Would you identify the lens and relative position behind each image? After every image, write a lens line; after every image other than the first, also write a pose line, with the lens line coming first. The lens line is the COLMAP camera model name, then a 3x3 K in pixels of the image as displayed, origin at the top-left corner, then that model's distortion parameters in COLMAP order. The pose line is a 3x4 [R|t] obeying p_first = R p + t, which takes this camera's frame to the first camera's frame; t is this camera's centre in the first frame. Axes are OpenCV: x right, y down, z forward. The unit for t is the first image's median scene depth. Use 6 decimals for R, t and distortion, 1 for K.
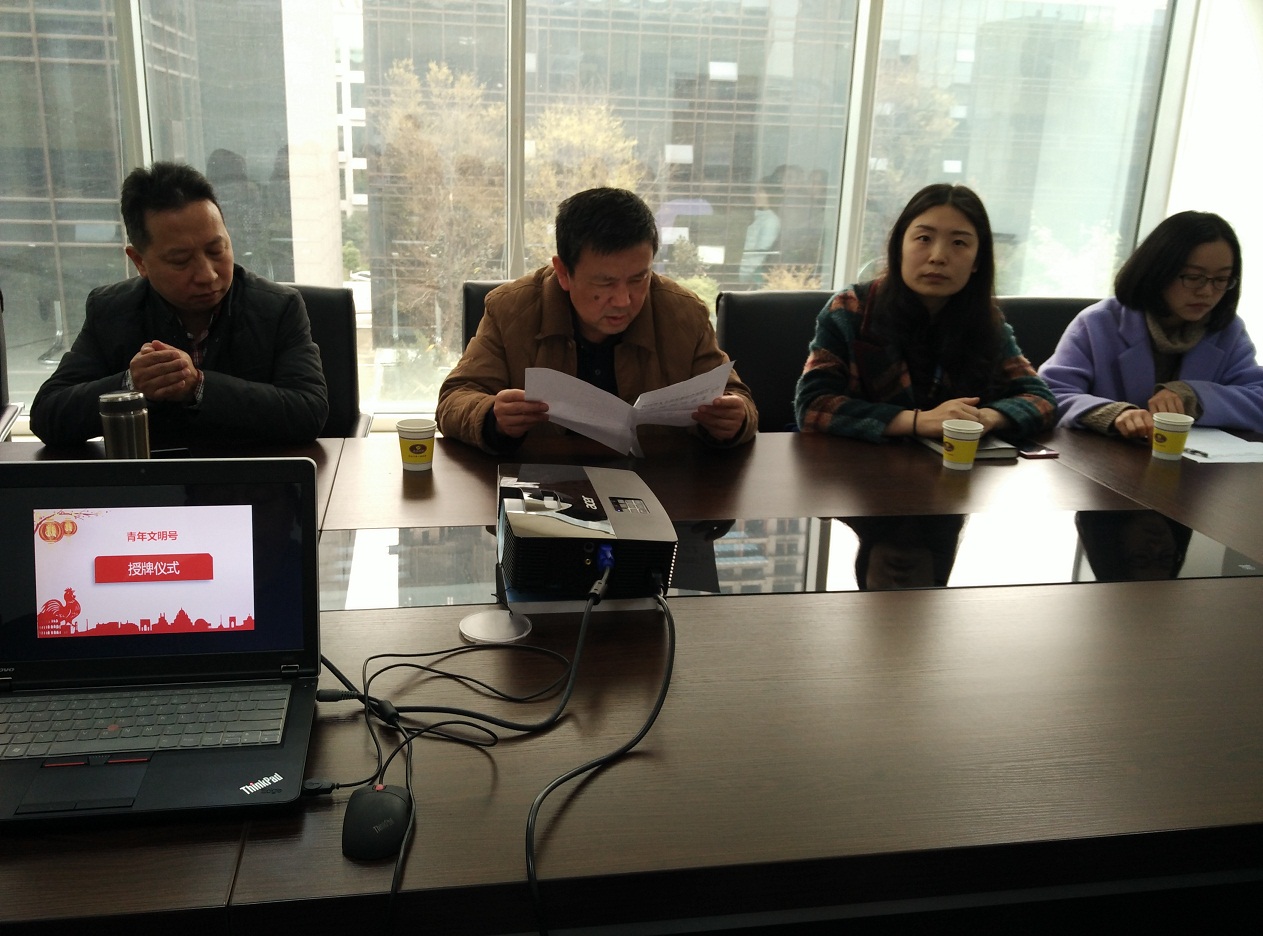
lens RADIAL K [[1071.7, 0, 631.5], [0, 1071.7, 468.0], [0, 0, 1]] dist [-0.006092, -0.004634]
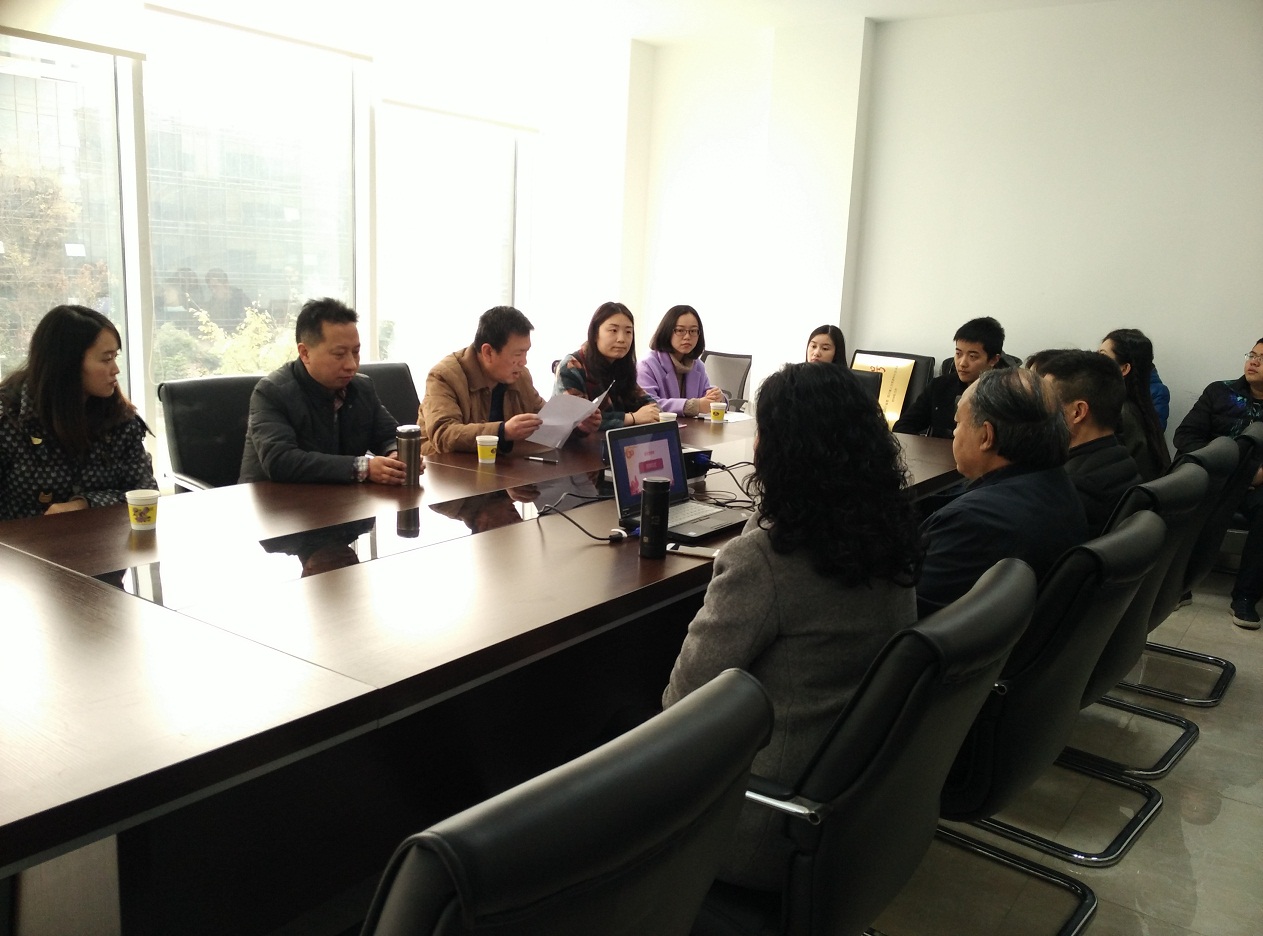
lens RADIAL K [[1071.7, 0, 631.5], [0, 1071.7, 468.0], [0, 0, 1]] dist [-0.006092, -0.004634]
pose [[0.745892, -0.144688, 0.650162, -0.740832], [0.192112, 0.981371, -0.002002, 0.033432], [-0.637760, 0.126397, 0.759793, -0.279632]]
